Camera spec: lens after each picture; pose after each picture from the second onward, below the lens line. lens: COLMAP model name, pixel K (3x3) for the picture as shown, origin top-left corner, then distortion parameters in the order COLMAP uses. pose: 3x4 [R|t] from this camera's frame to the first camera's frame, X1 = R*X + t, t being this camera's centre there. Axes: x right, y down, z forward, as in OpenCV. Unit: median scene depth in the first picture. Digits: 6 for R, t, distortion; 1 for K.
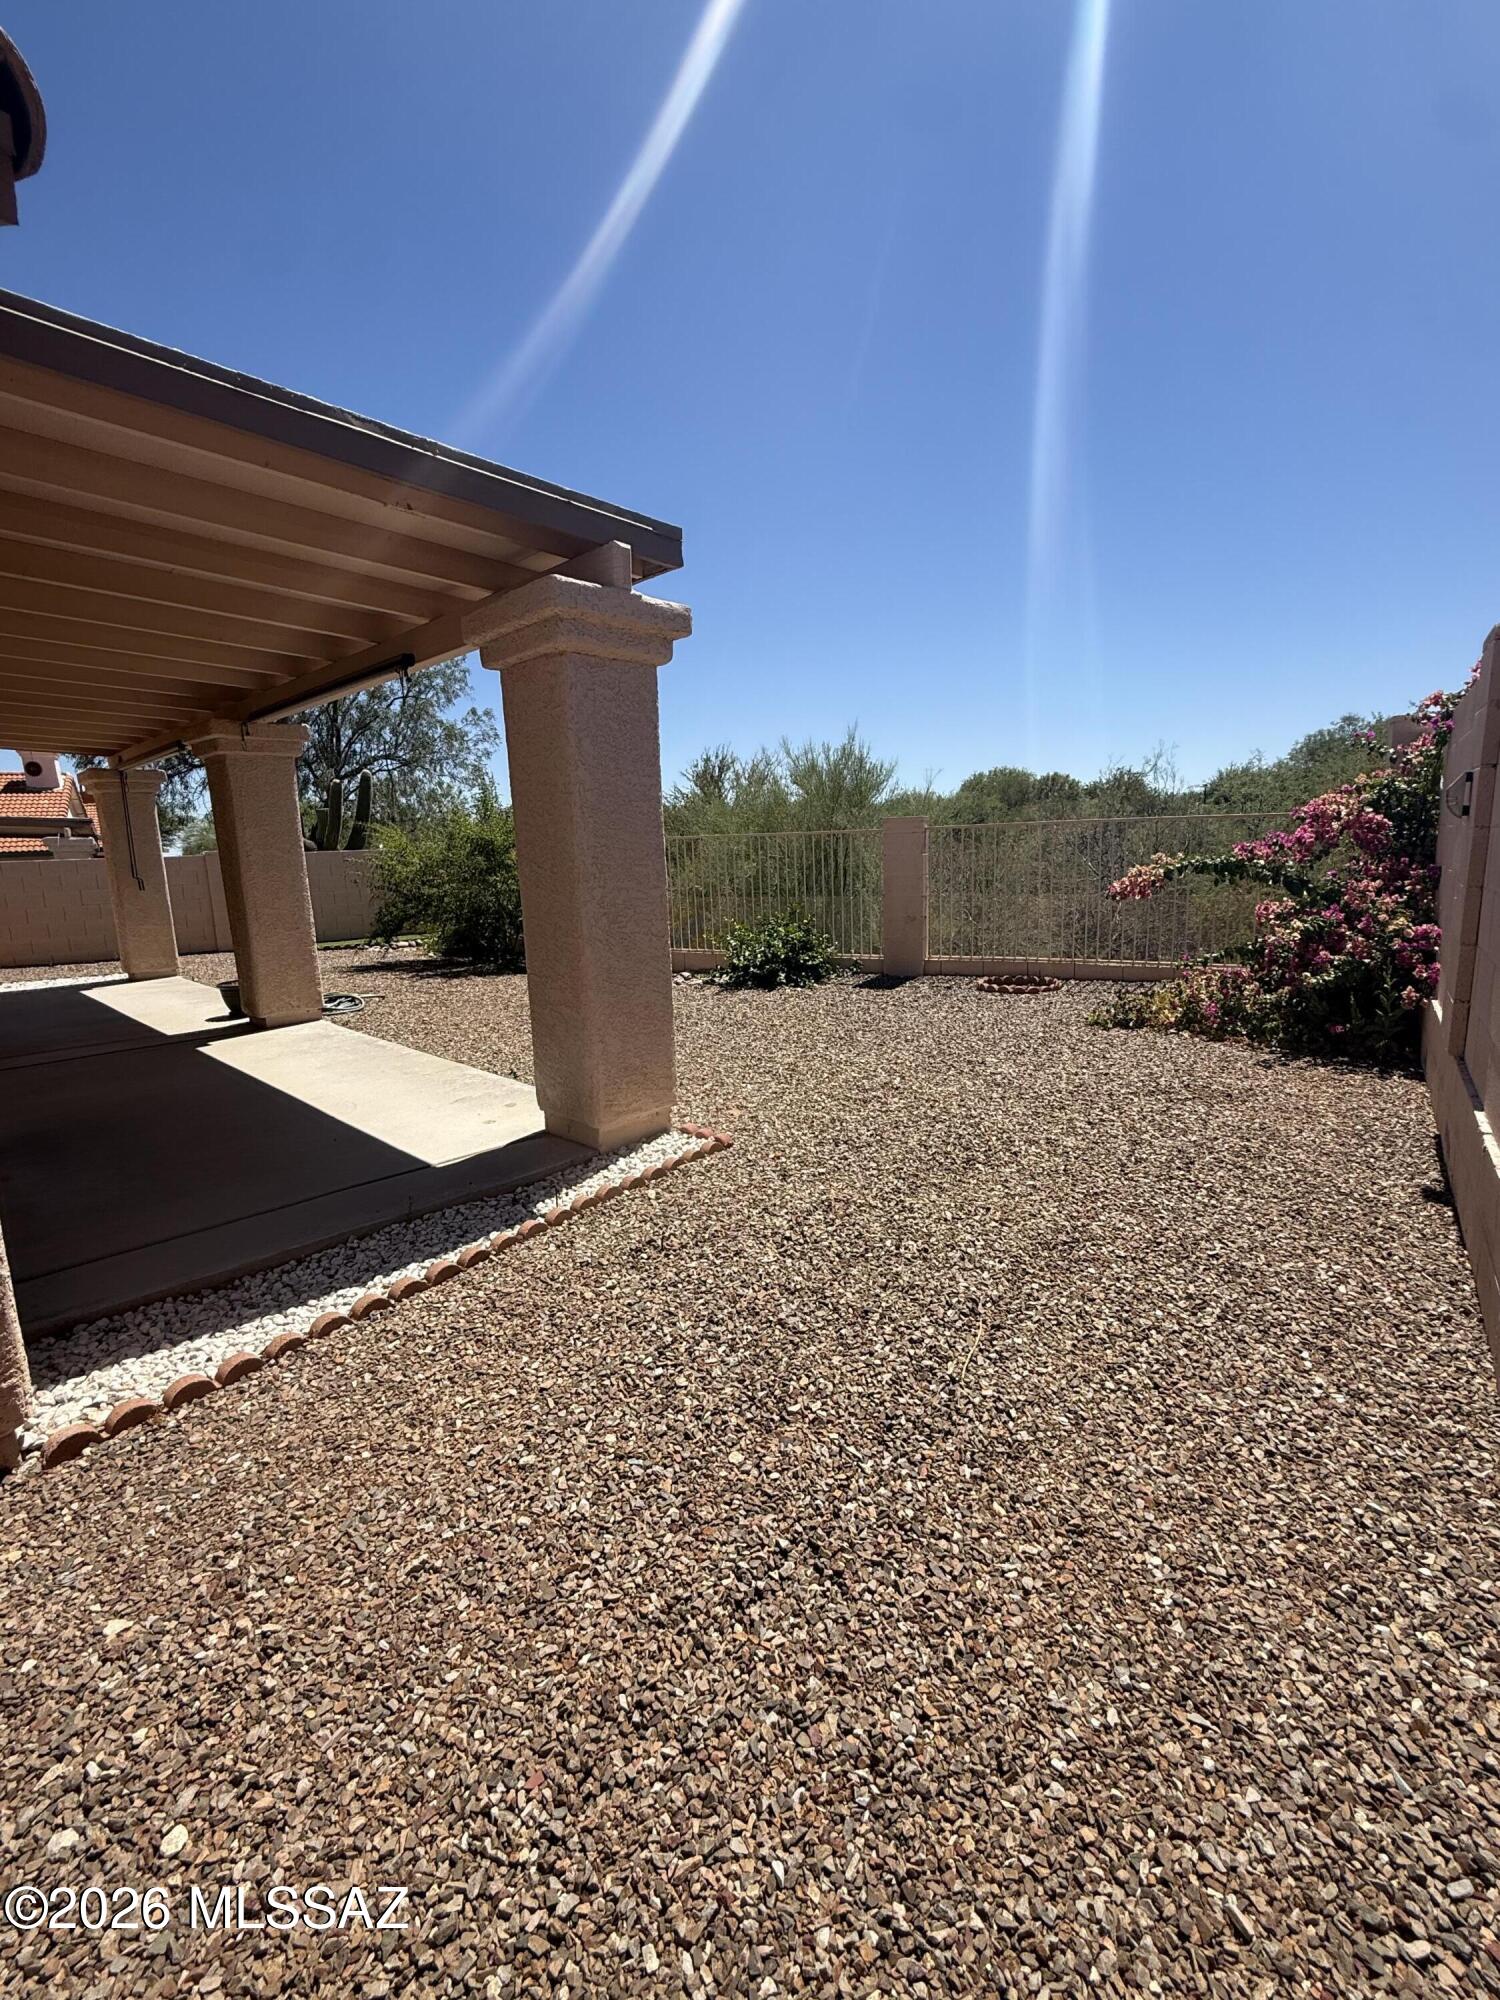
lens RADIAL K [[898.5, 0, 747.9], [0, 898.5, 1001.4], [0, 0, 1]] dist [-0.006718, 0.001117]
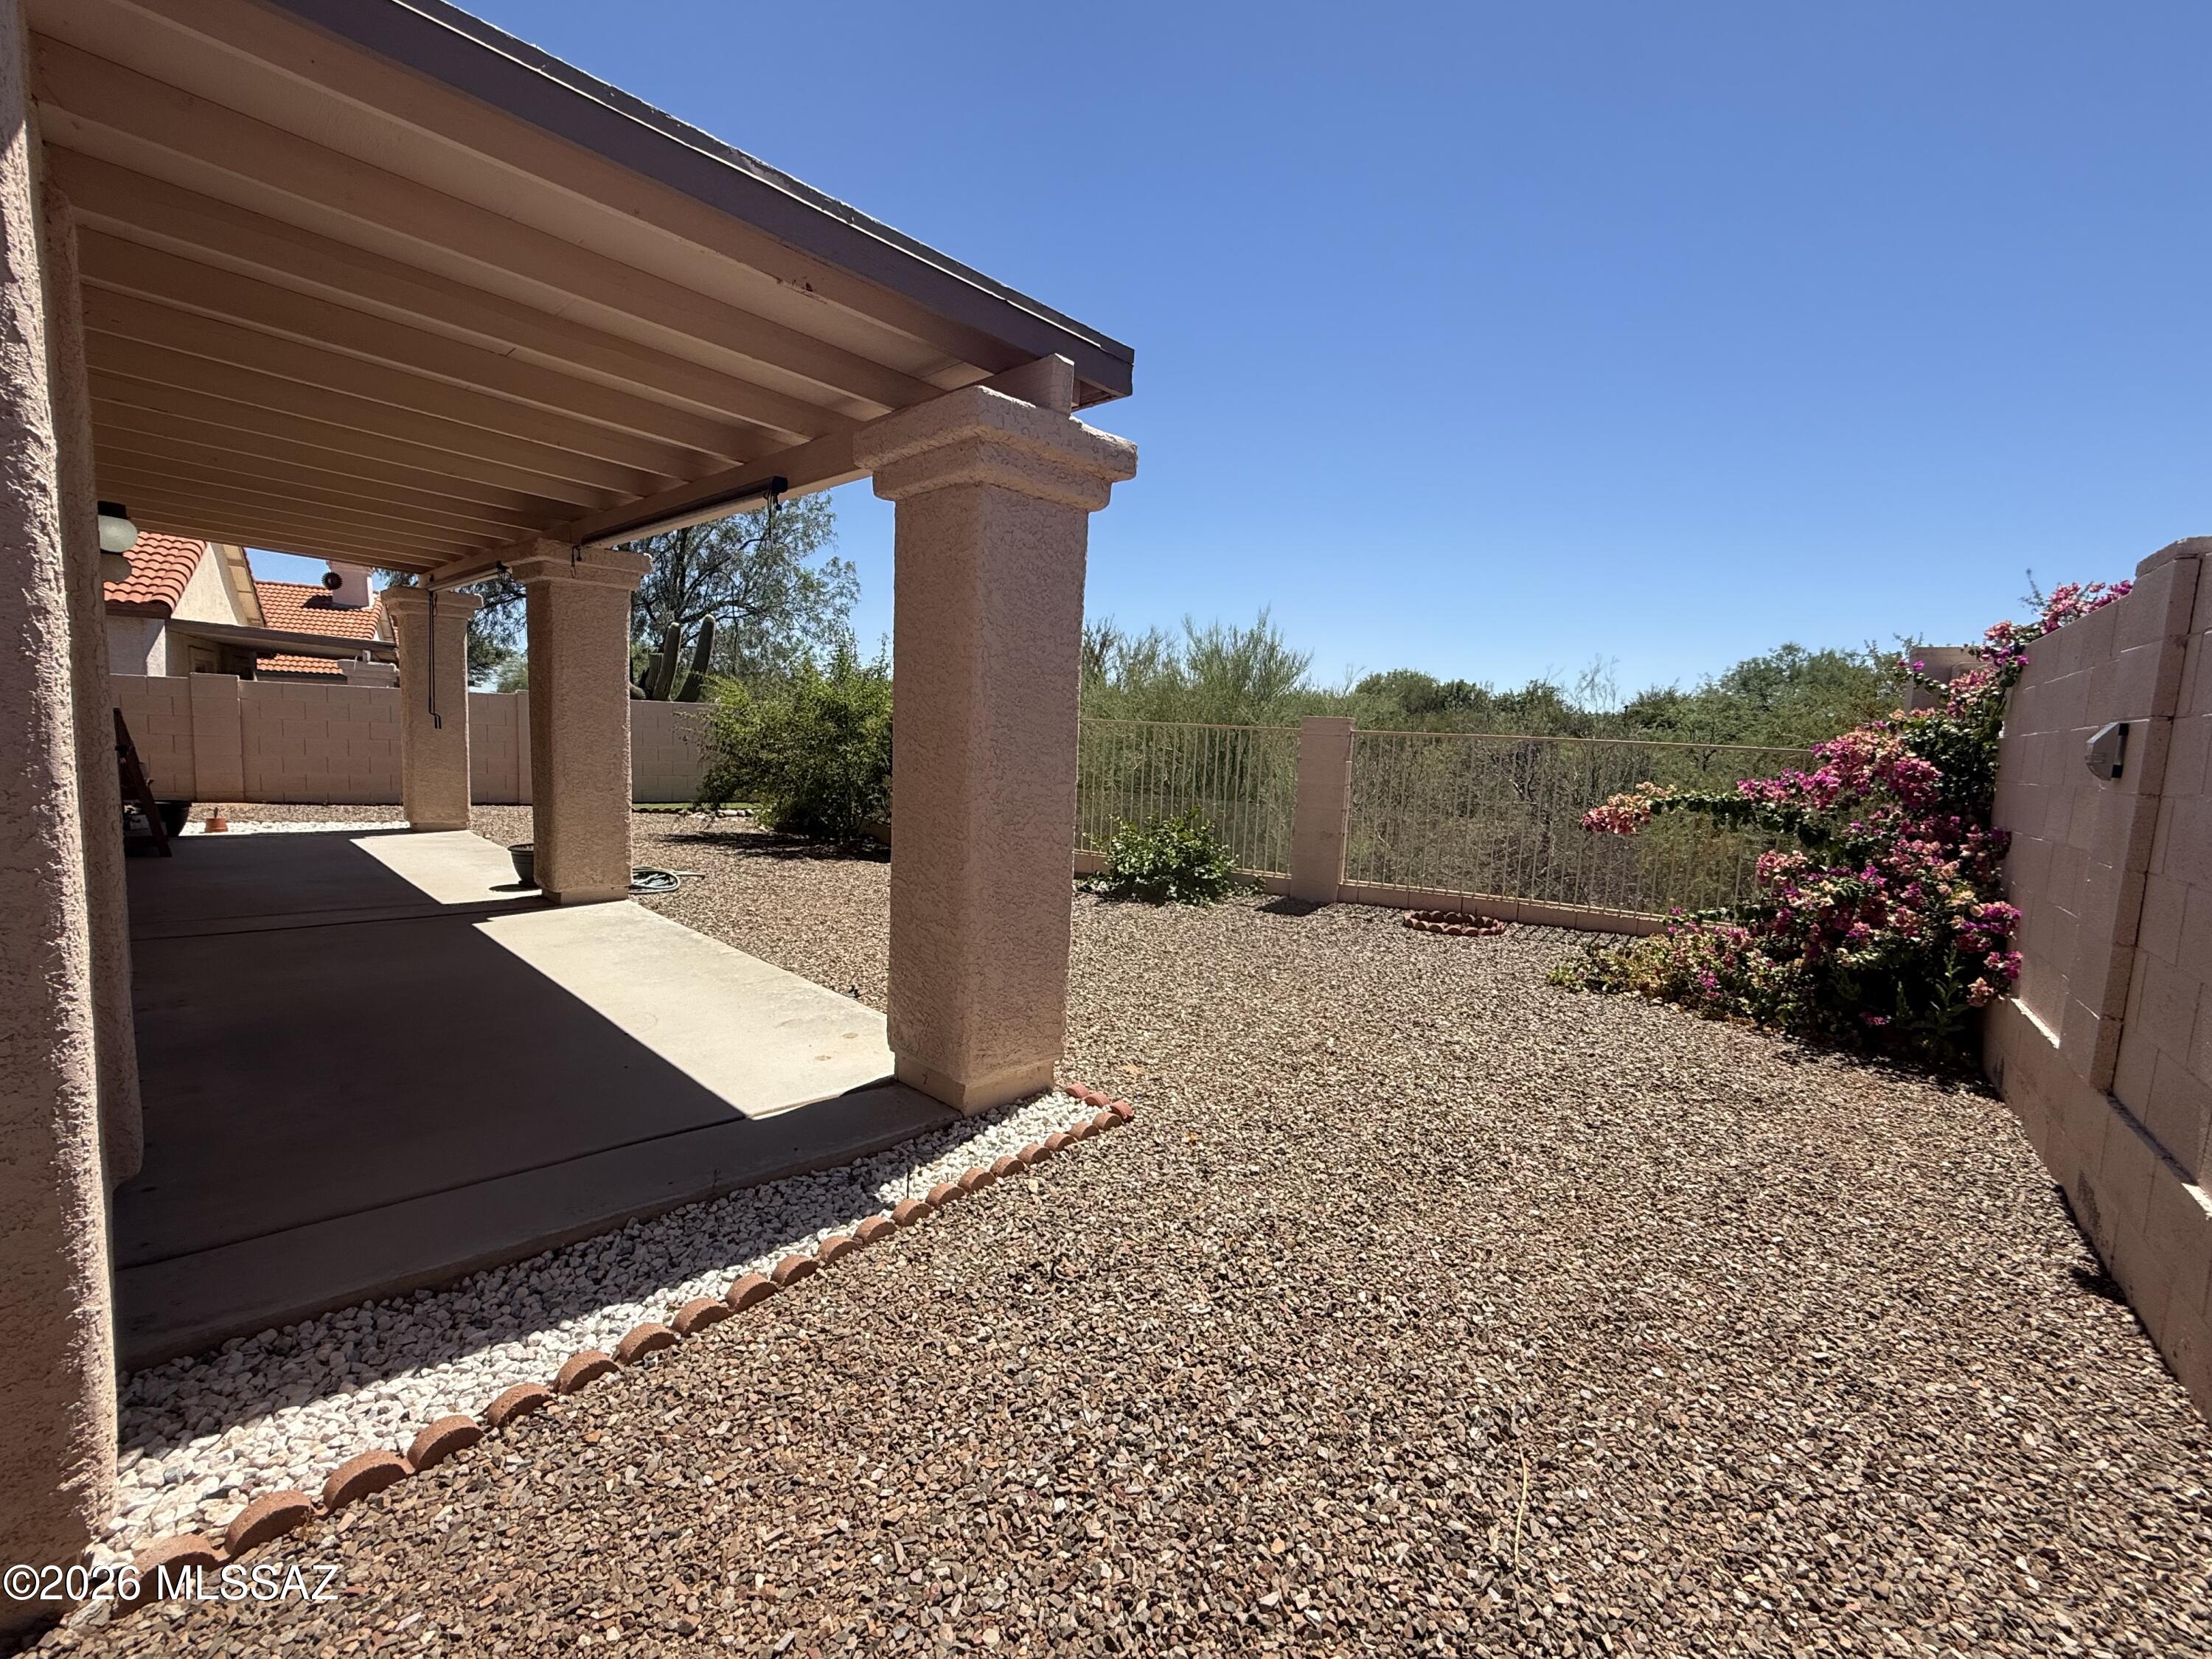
lens RADIAL K [[993.8, 0, 1106.5], [0, 993.8, 831.1], [0, 0, 1]] dist [-0.006718, 0.001117]
pose [[0.996711, 0.081019, -0.001634, -0.061231], [-0.080930, 0.994192, -0.070938, -0.025389], [-0.004123, 0.070837, 0.997479, 0.128264]]
